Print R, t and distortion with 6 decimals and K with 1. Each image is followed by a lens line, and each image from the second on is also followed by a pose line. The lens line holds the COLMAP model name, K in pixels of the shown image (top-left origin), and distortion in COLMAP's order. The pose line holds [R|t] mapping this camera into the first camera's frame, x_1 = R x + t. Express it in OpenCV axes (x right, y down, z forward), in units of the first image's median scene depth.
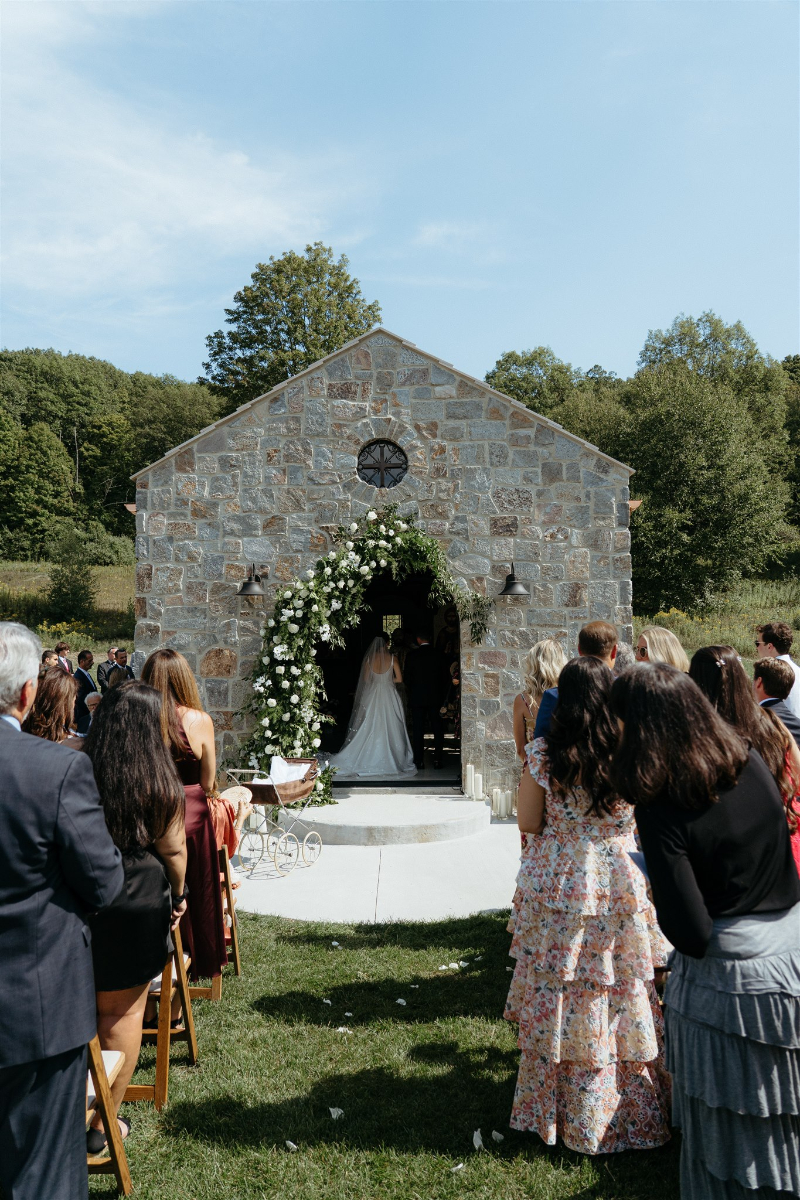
lens RADIAL K [[791.1, 0, 394.7], [0, 791.1, 597.2], [0, 0, 1]] dist [-0.015513, -0.008199]
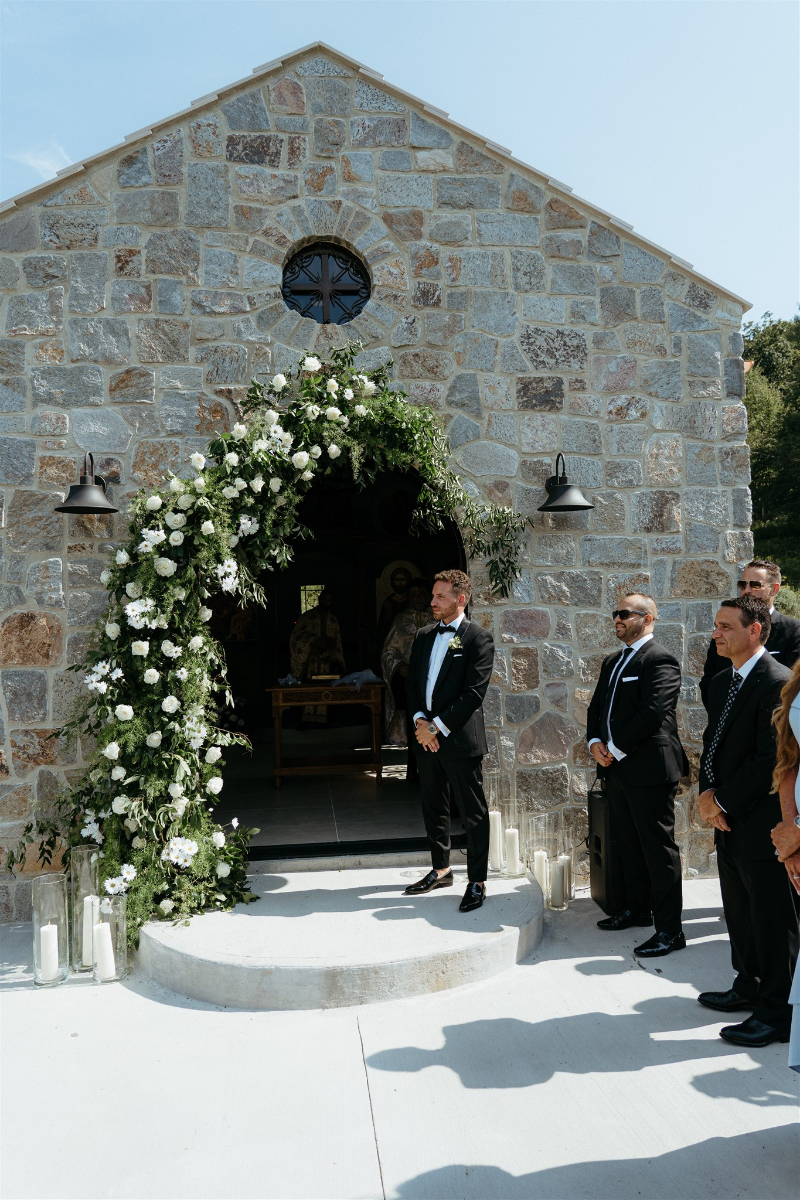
lens RADIAL K [[791.1, 0, 390.9], [0, 791.1, 602.5], [0, 0, 1]] dist [-0.015513, -0.008199]
pose [[0.992608, -0.013378, 0.120622, -0.042288], [0.011023, 0.999736, 0.020164, 0.050426], [-0.120860, -0.018686, 0.992494, 0.444146]]
